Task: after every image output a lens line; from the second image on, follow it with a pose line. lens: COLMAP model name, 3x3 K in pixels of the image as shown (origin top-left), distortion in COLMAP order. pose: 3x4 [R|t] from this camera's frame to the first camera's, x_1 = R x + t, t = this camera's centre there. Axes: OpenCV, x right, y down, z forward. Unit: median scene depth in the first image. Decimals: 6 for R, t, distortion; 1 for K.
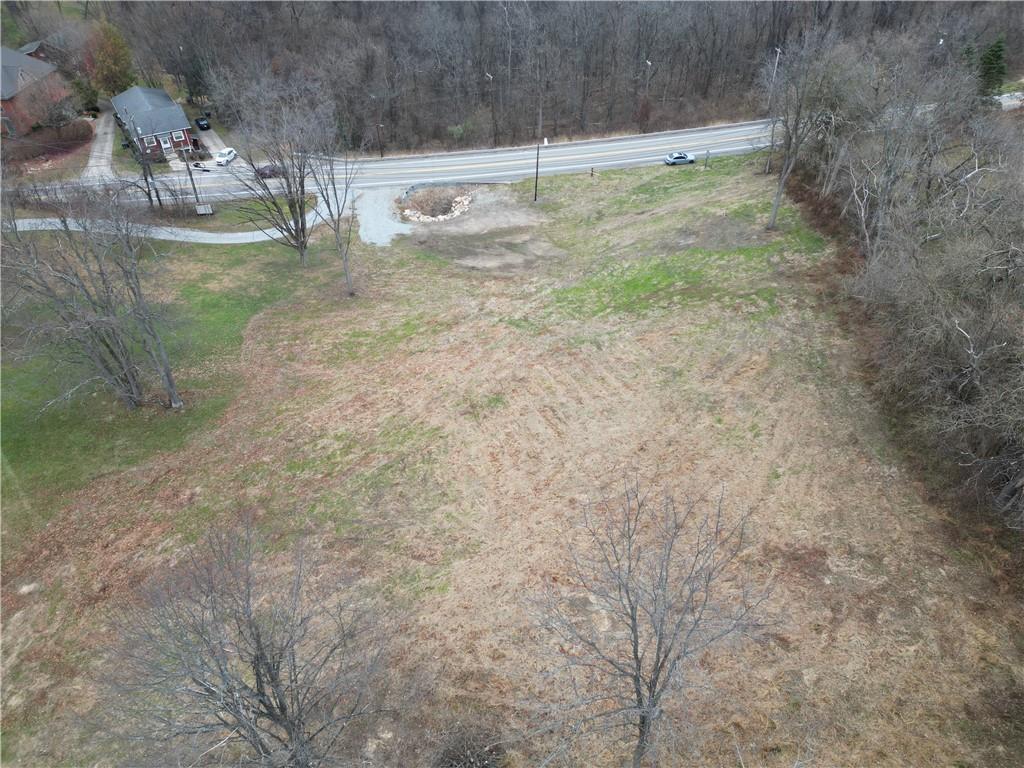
lens RADIAL K [[725.2, 0, 512.0], [0, 725.2, 384.0], [0, 0, 1]] dist [0.112454, -0.140643]
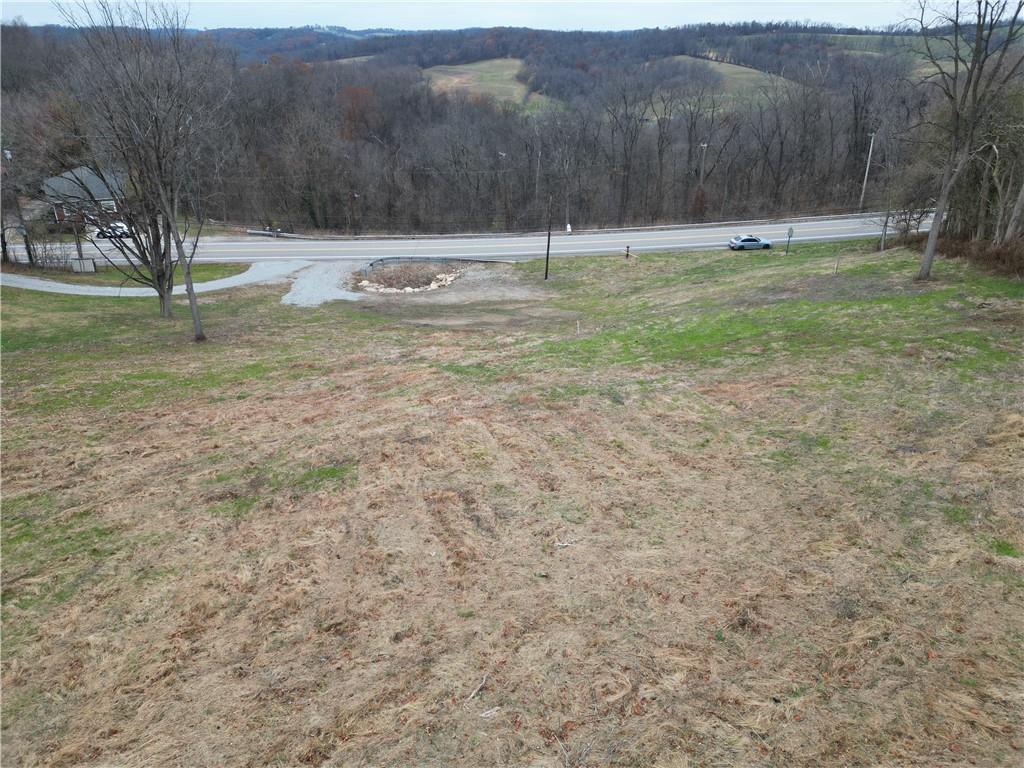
lens RADIAL K [[725.2, 0, 512.0], [0, 725.2, 384.0], [0, 0, 1]] dist [0.112454, -0.140643]
pose [[0.996673, 0.043832, -0.068709, 0.071274], [-0.060647, 0.962066, -0.265990, 0.053433], [0.054444, 0.269273, 0.961524, 0.467405]]
